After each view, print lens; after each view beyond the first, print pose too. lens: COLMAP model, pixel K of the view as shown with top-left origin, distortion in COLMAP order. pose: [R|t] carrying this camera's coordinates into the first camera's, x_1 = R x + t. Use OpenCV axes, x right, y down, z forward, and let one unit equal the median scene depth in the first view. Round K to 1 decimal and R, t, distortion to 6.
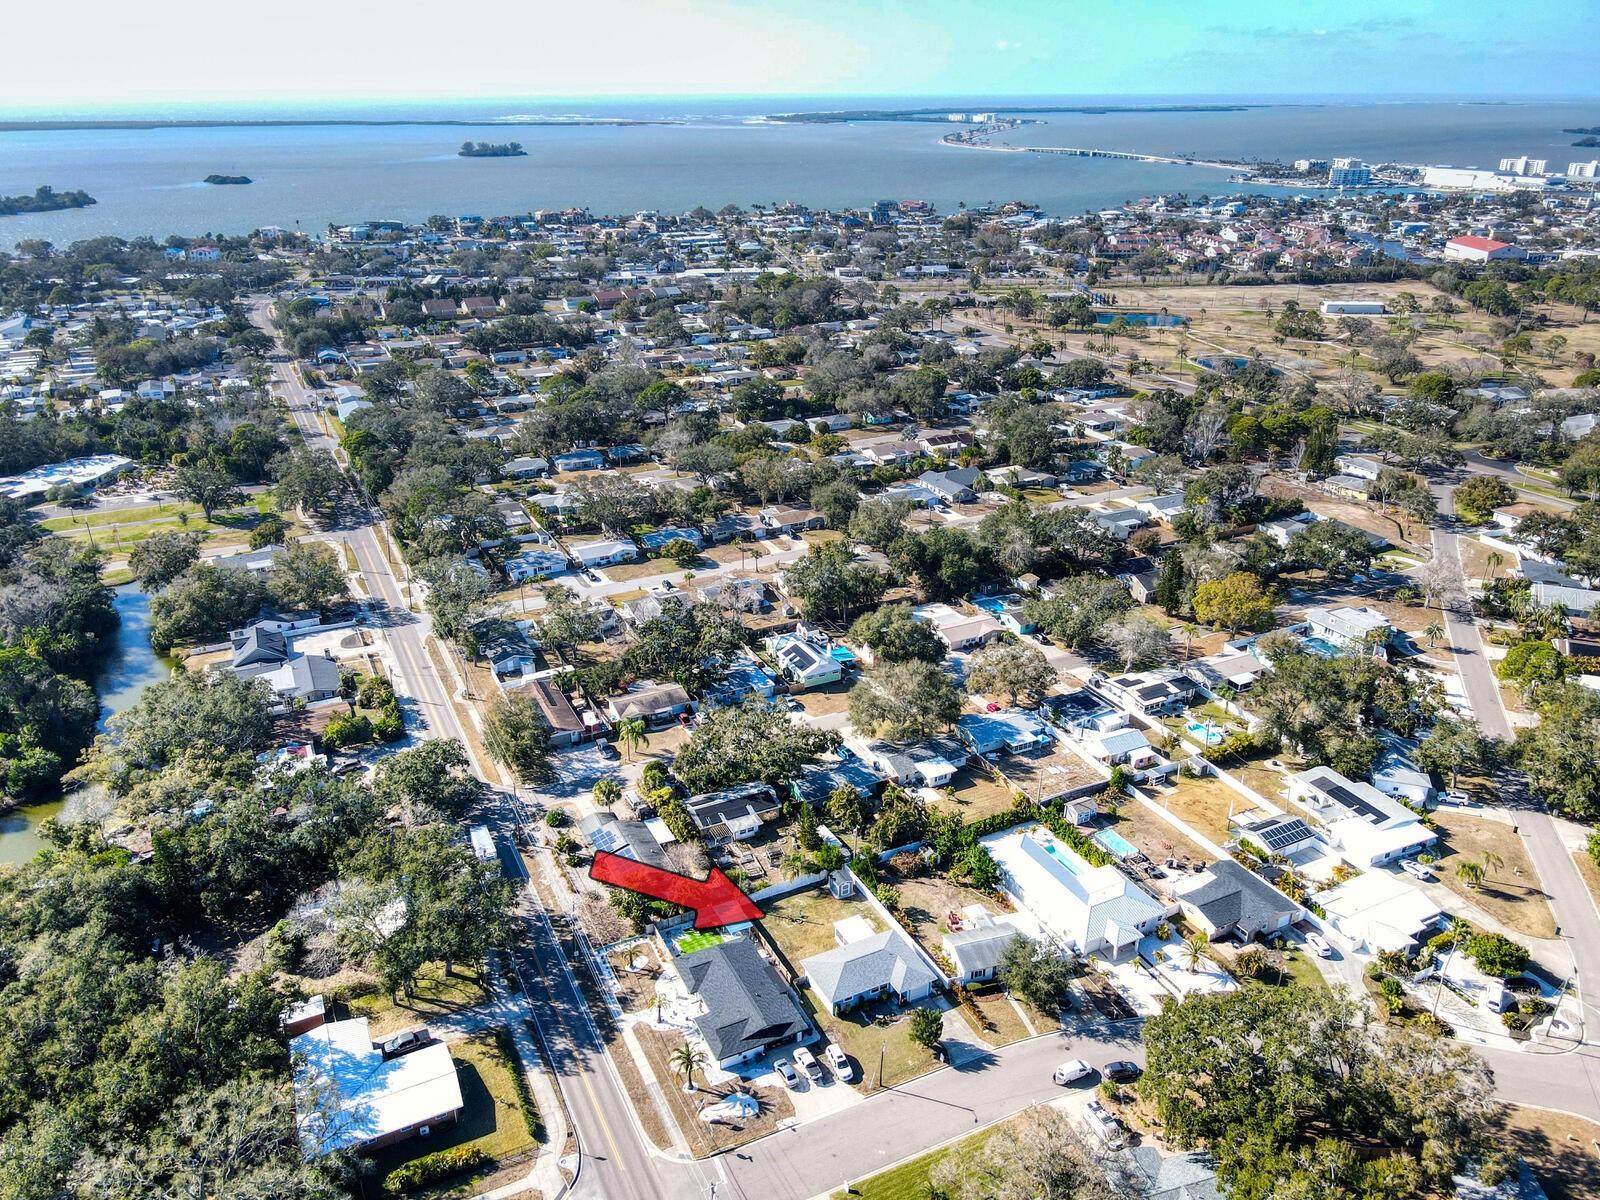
lens RADIAL K [[1186.1, 0, 798.0], [0, 1186.1, 597.7], [0, 0, 1]] dist [0.021248, 0.003248]
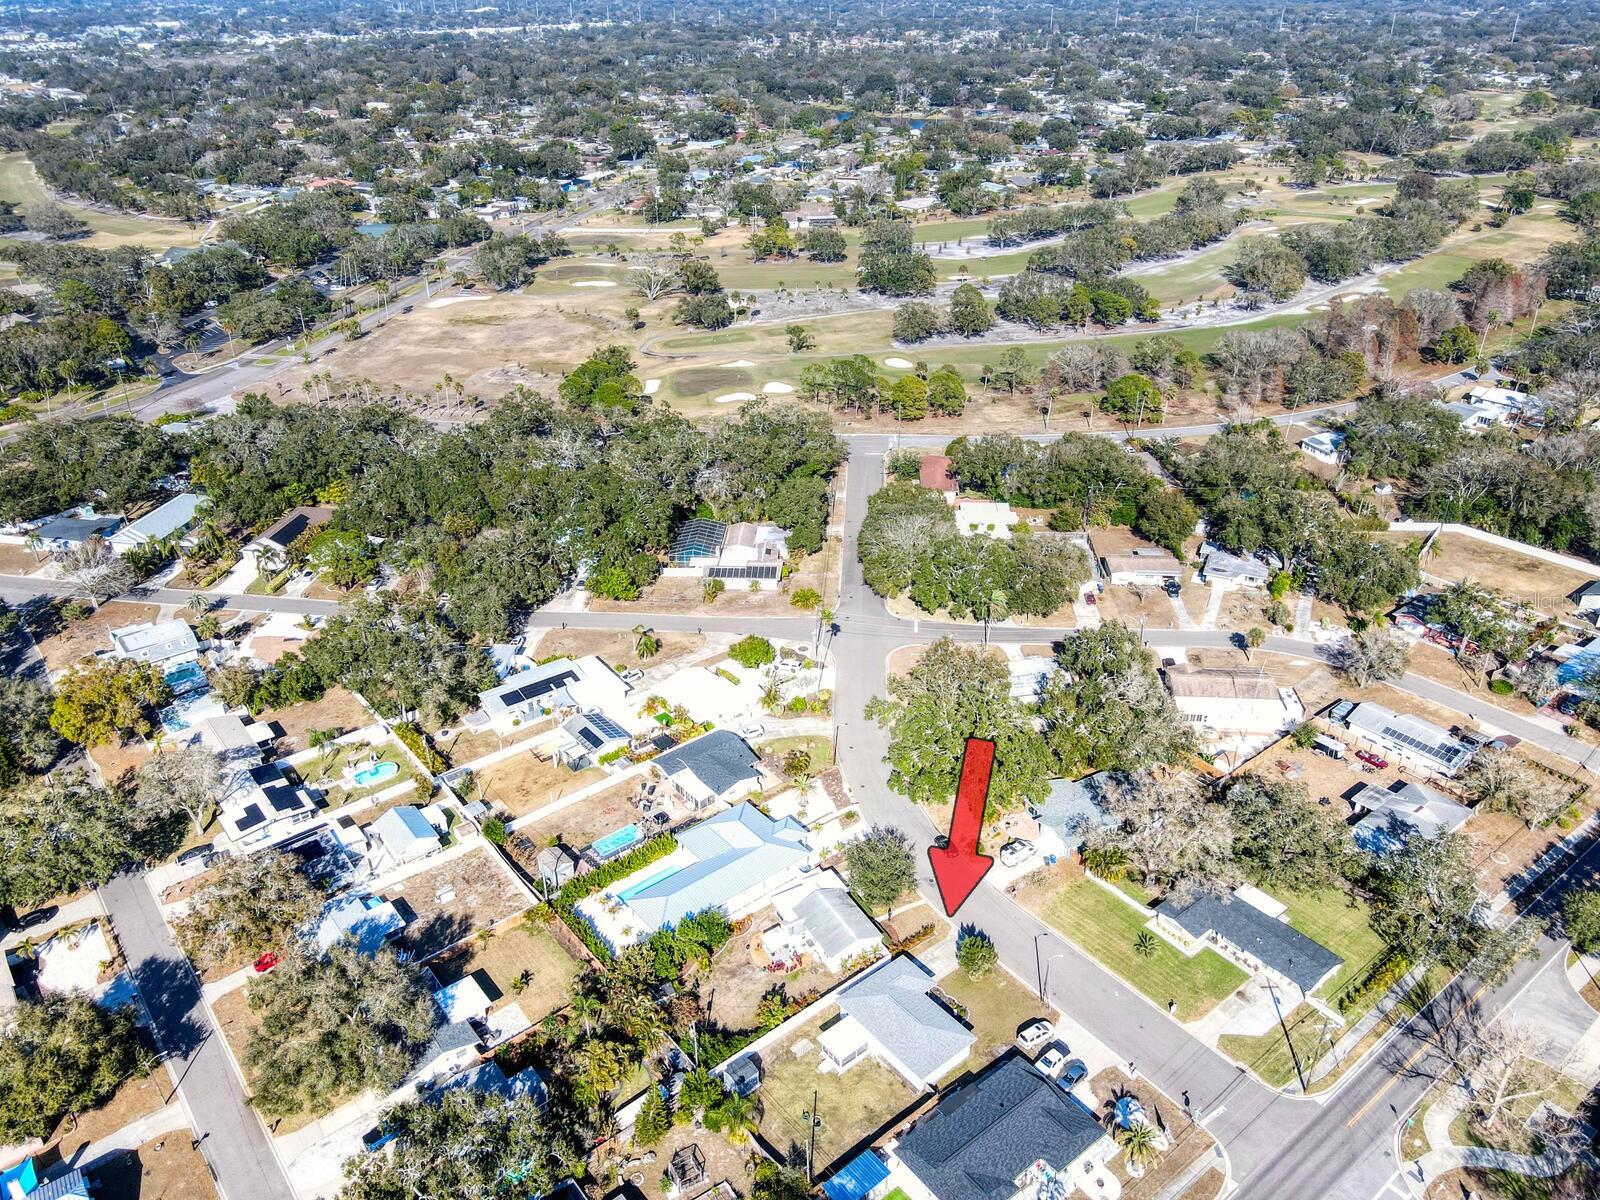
lens RADIAL K [[1186.1, 0, 802.7], [0, 1186.1, 601.6], [0, 0, 1]] dist [0.021248, 0.003248]
pose [[-0.216475, -0.465524, 0.858152, -0.340256], [0.398693, 0.760205, 0.512964, -0.253877], [-0.891169, 0.453183, 0.021035, 0.584326]]
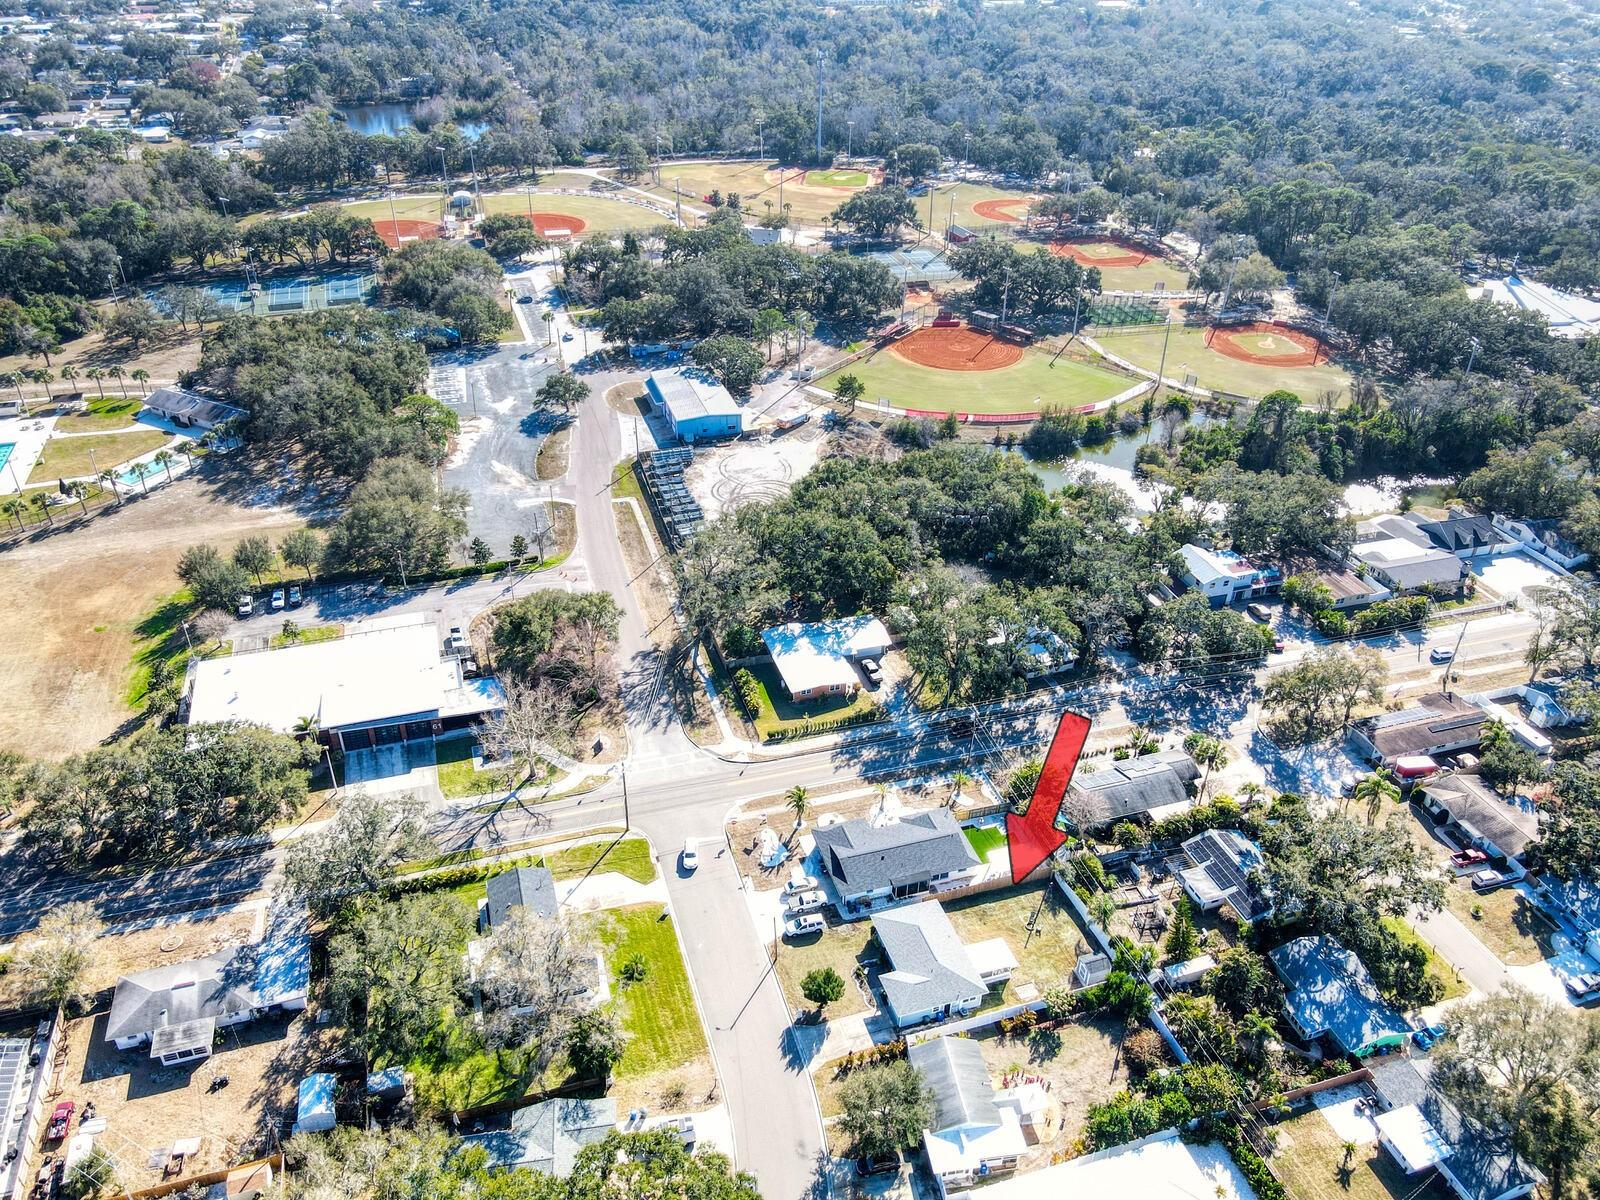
lens RADIAL K [[1186.1, 0, 802.1], [0, 1186.1, 598.9], [0, 0, 1]] dist [0.021248, 0.003248]
pose [[-0.147603, 0.527743, -0.836481, 0.427481], [-0.417671, 0.733372, 0.536392, -0.202333], [0.896529, 0.428547, 0.112175, 0.453331]]
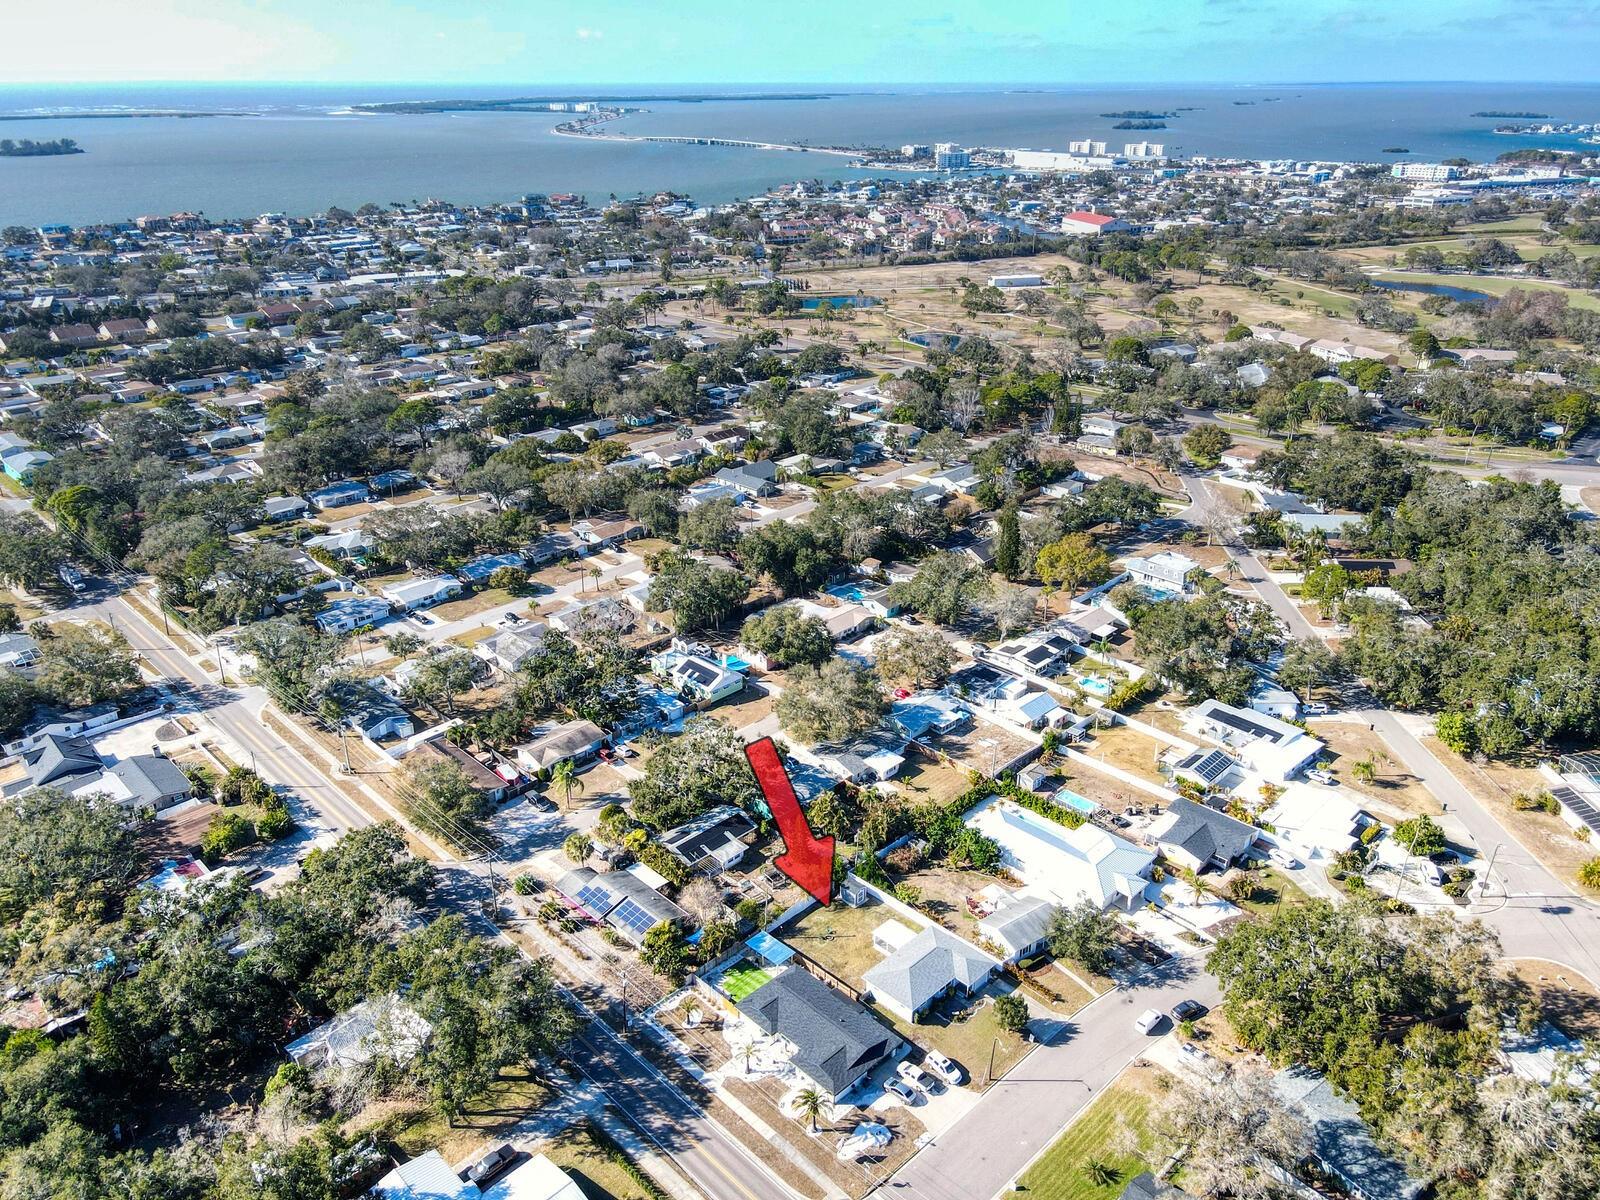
lens RADIAL K [[1186.1, 0, 799.0], [0, 1186.1, 601.9], [0, 0, 1]] dist [0.021248, 0.003248]
pose [[0.948225, -0.131796, 0.288964, -0.187632], [0.128522, 0.991242, 0.030363, -0.025231], [-0.290435, 0.008347, 0.956858, 0.044675]]
